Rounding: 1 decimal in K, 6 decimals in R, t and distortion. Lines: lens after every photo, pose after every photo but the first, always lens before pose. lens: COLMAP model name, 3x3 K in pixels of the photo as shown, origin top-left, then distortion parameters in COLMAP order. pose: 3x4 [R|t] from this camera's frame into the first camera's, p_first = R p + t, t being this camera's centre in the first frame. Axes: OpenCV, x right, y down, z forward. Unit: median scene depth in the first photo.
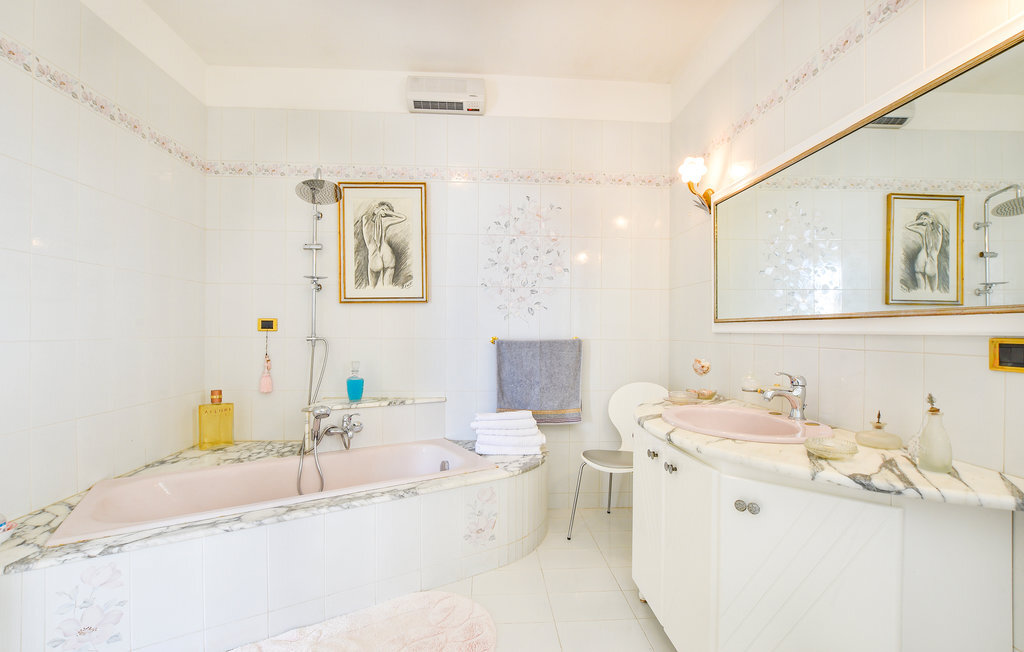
lens RADIAL K [[458.9, 0, 510.9], [0, 458.9, 335.1], [0, 0, 1]] dist [-0.017424, 0.000154]
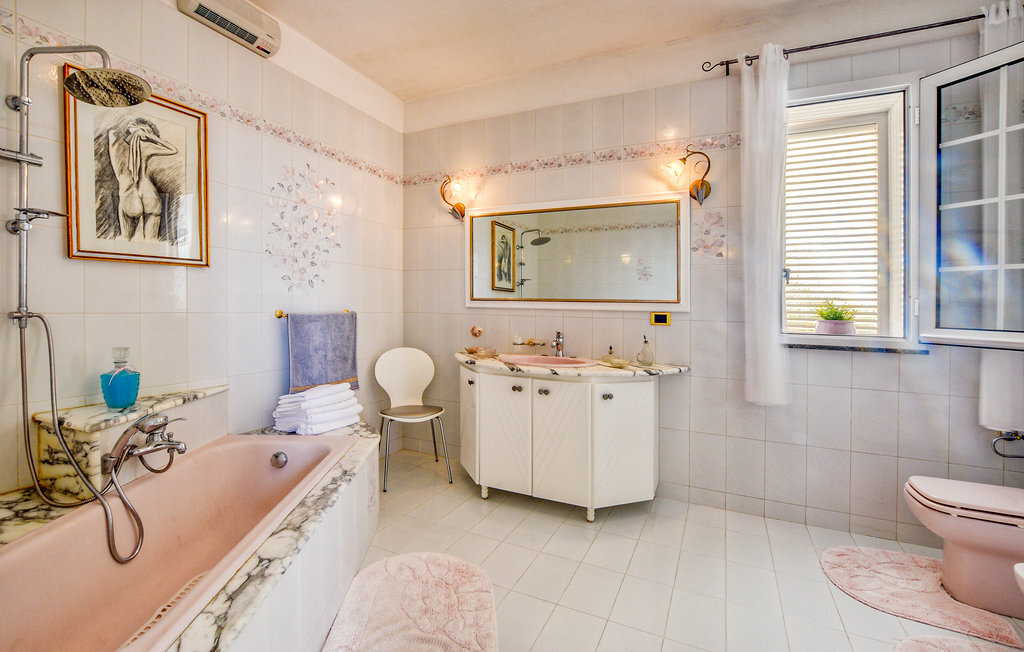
lens RADIAL K [[458.9, 0, 499.9], [0, 458.9, 305.8], [0, 0, 1]] dist [-0.017424, 0.000154]
pose [[0.492321, 0.004753, 0.870401, -0.615496], [-0.007301, 0.999972, -0.001331, -0.007156], [-0.870383, -0.005700, 0.492342, 0.178611]]
